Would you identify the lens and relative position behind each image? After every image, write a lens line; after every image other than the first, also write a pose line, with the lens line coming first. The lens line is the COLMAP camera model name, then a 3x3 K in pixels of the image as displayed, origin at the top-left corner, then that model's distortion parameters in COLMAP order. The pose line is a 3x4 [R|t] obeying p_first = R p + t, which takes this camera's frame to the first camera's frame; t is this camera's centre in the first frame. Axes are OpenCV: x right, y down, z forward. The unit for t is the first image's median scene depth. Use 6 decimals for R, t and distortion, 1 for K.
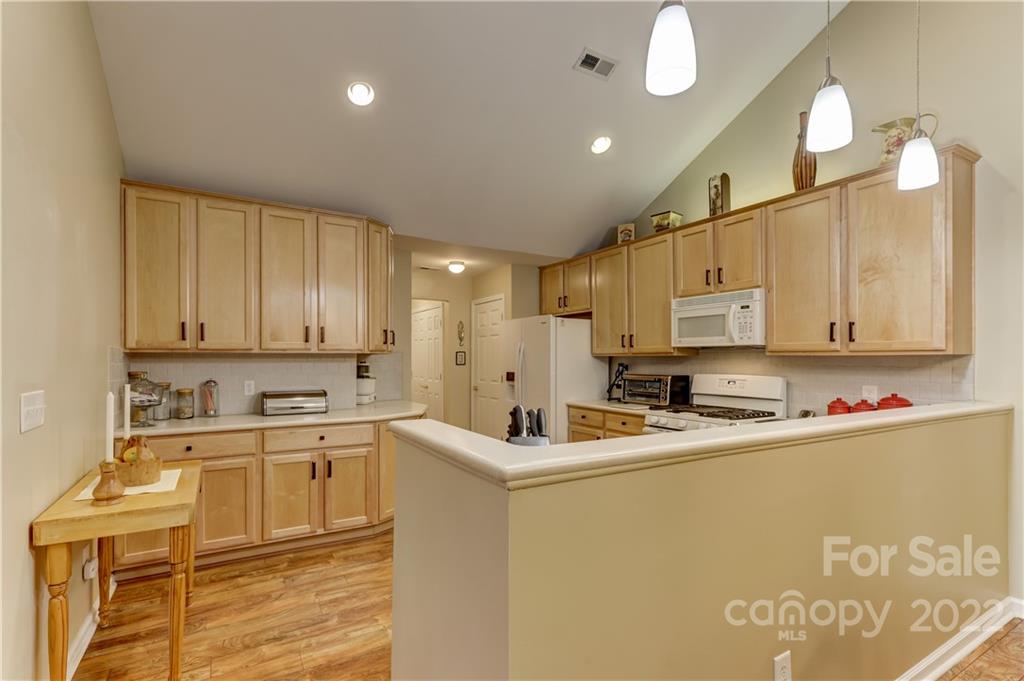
lens RADIAL K [[476.4, 0, 502.8], [0, 476.4, 356.8], [0, 0, 1]] dist [0.019219, -0.001850]
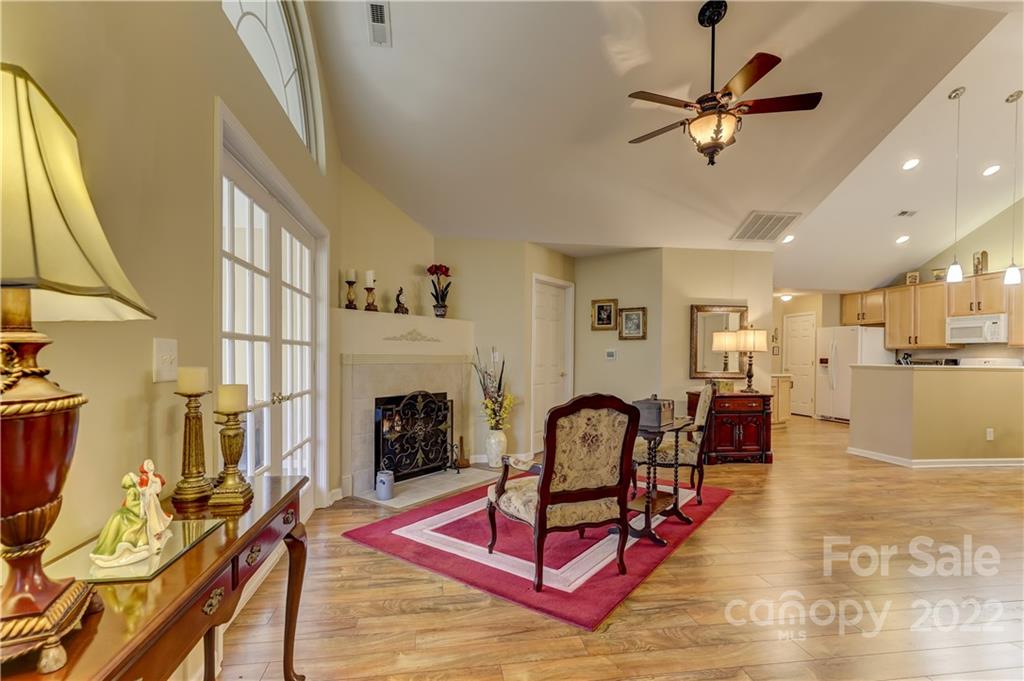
lens RADIAL K [[476.4, 0, 515.2], [0, 476.4, 363.4], [0, 0, 1]] dist [0.019219, -0.001850]
pose [[0.933652, 0.014979, -0.357867, -0.526567], [-0.008800, 0.999783, 0.018889, 0.036539], [0.358073, -0.014486, 0.933581, -1.332147]]
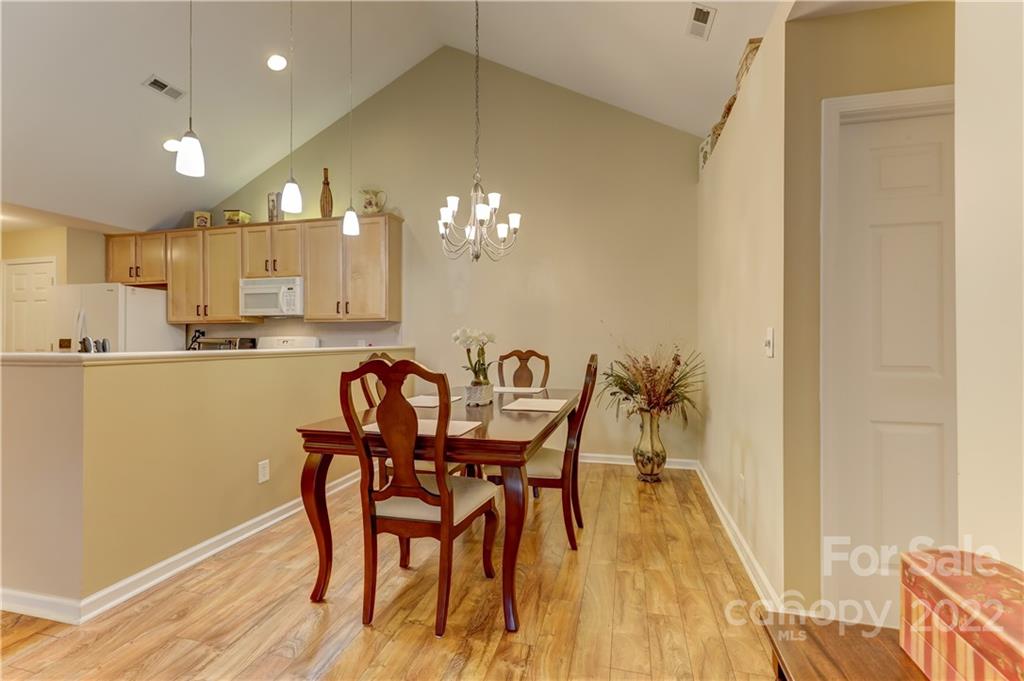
lens RADIAL K [[476.4, 0, 503.7], [0, 476.4, 331.8], [0, 0, 1]] dist [0.019219, -0.001850]
pose [[0.718958, 0.010319, 0.694977, -0.032722], [-0.001070, 0.999905, -0.013741, 0.039393], [-0.695053, 0.009135, 0.718900, -0.421431]]
